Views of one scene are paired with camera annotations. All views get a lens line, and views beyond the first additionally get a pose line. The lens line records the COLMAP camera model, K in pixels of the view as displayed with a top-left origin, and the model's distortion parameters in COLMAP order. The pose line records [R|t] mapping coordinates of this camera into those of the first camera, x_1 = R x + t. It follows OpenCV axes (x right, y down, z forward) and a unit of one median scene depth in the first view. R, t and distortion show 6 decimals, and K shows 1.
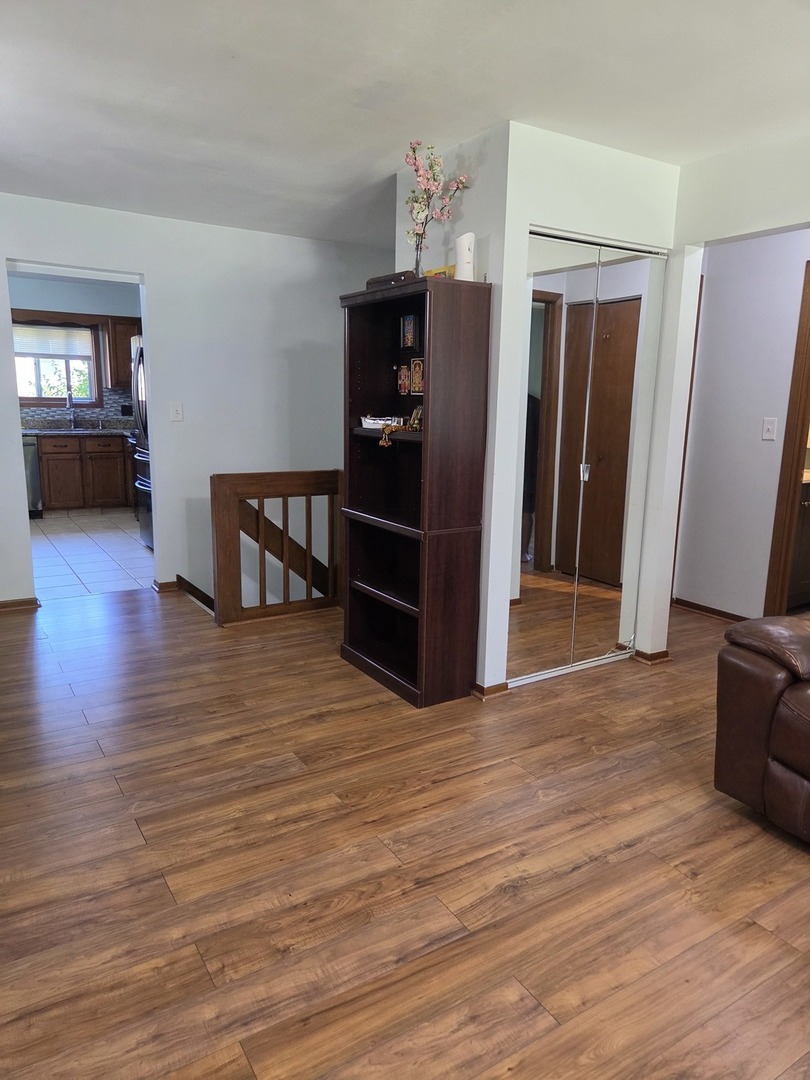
lens RADIAL K [[724.1, 0, 413.2], [0, 724.1, 540.4], [0, 0, 1]] dist [0.040931, -0.031467]
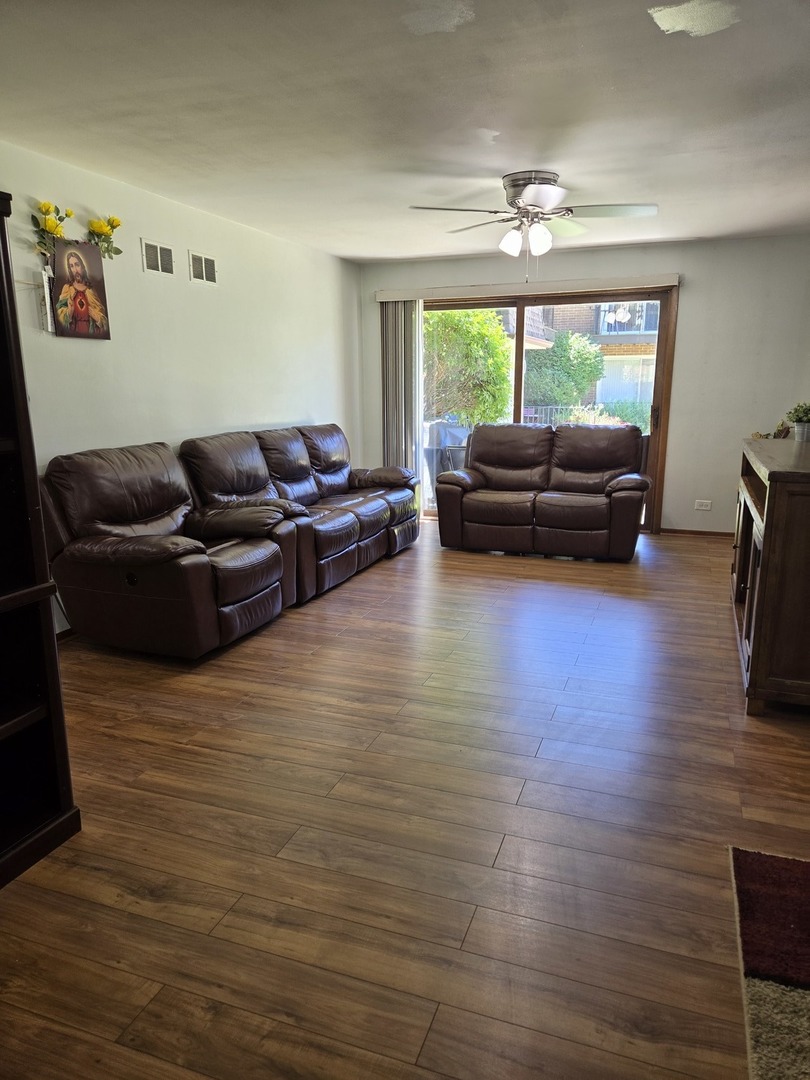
lens RADIAL K [[724.1, 0, 404.4], [0, 724.1, 548.9], [0, 0, 1]] dist [0.040931, -0.031467]
pose [[-0.592976, -0.195156, 0.781213, -0.985087], [0.147215, 0.927559, 0.343458, -0.313571], [-0.791649, 0.318668, -0.521290, 1.504340]]
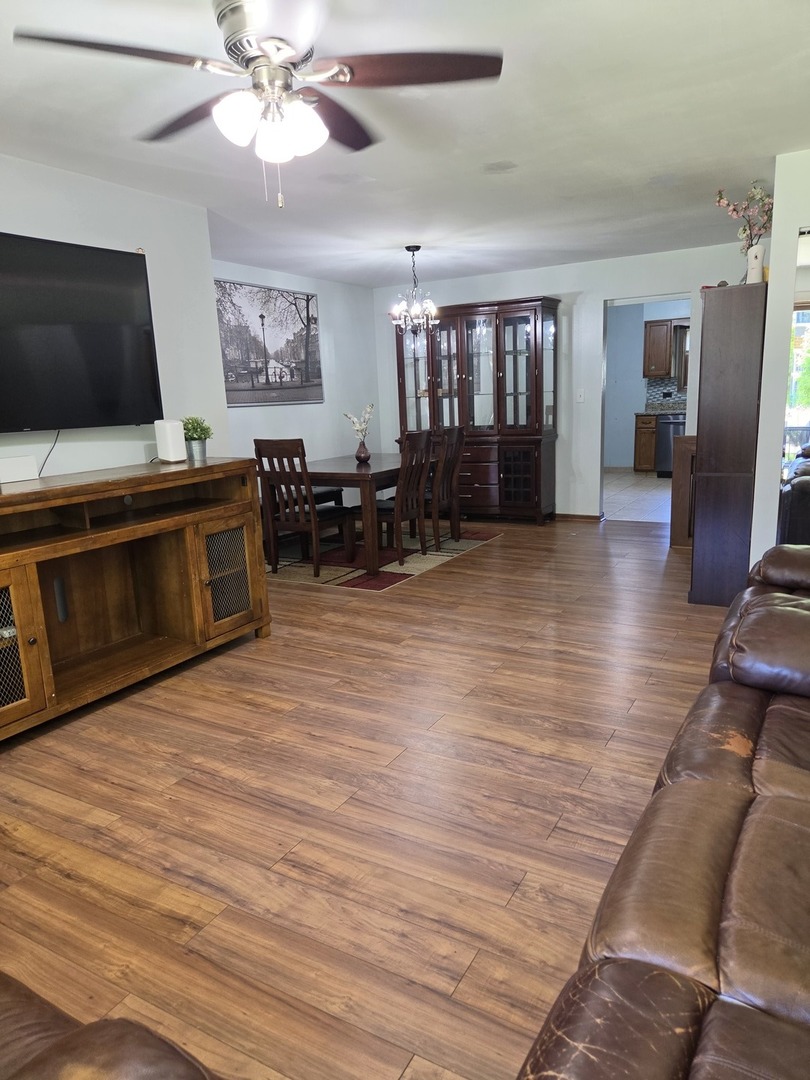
lens RADIAL K [[724.1, 0, 419.7], [0, 724.1, 550.4], [0, 0, 1]] dist [0.040931, -0.031467]
pose [[0.471827, 0.151290, -0.868614, 1.392509], [-0.122092, 0.986888, 0.105571, 0.072097], [0.873197, 0.056240, 0.484112, -0.181322]]
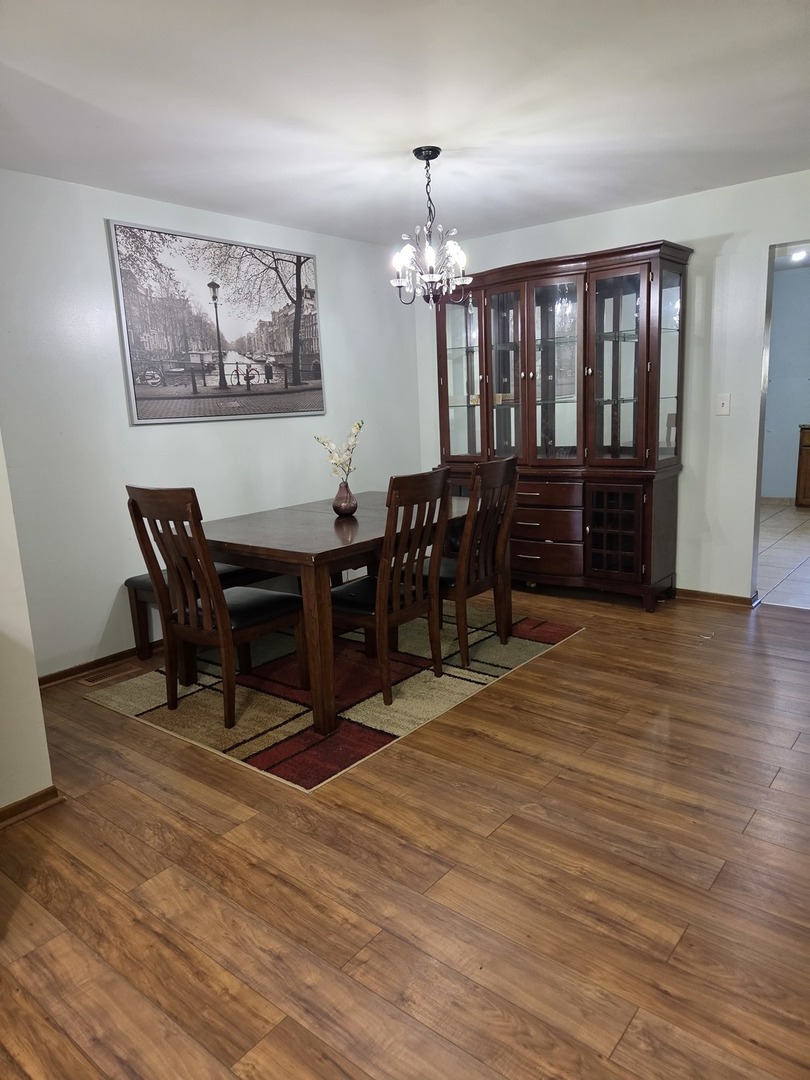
lens RADIAL K [[724.1, 0, 410.2], [0, 724.1, 537.5], [0, 0, 1]] dist [0.040931, -0.031467]
pose [[0.315107, 0.149225, -0.937251, 0.492457], [-0.136874, 0.984382, 0.110711, -0.095603], [0.939134, 0.093399, 0.330611, 0.524089]]
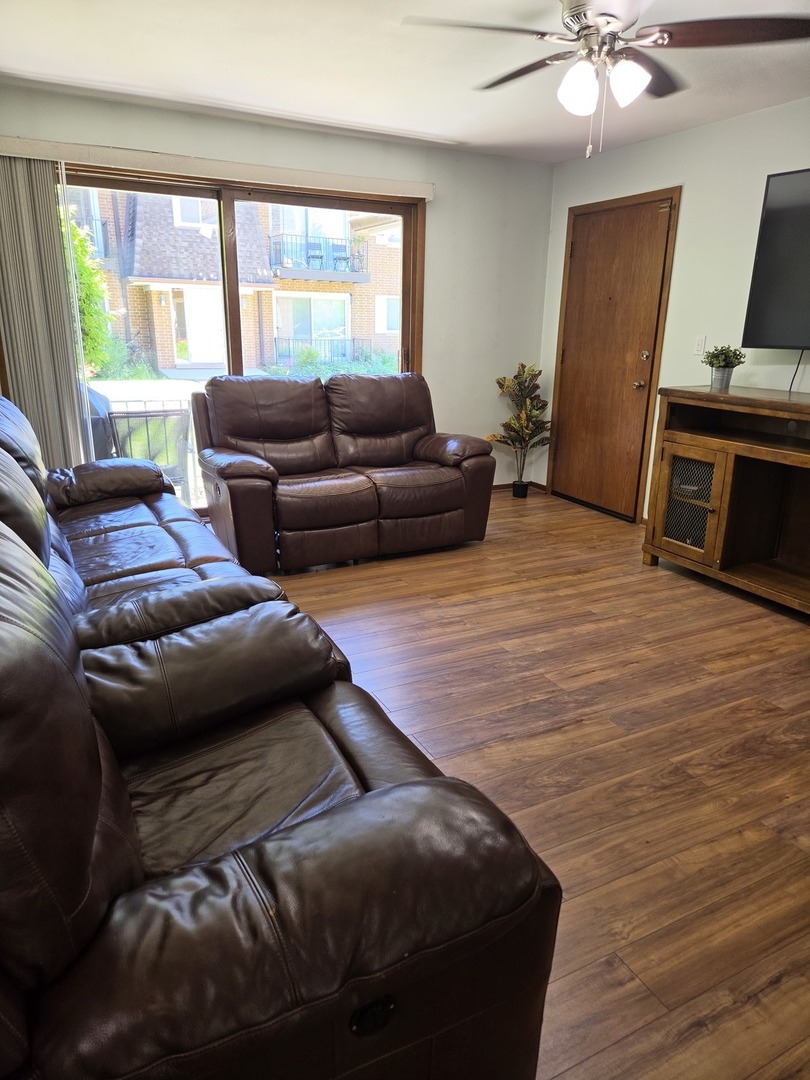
lens RADIAL K [[724.1, 0, 413.0], [0, 724.1, 535.8], [0, 0, 1]] dist [0.040931, -0.031467]
pose [[-0.995701, -0.058630, 0.071708, 0.533980], [-0.019039, 0.887189, 0.461013, -0.257151], [-0.090648, 0.457666, -0.884491, 1.421657]]
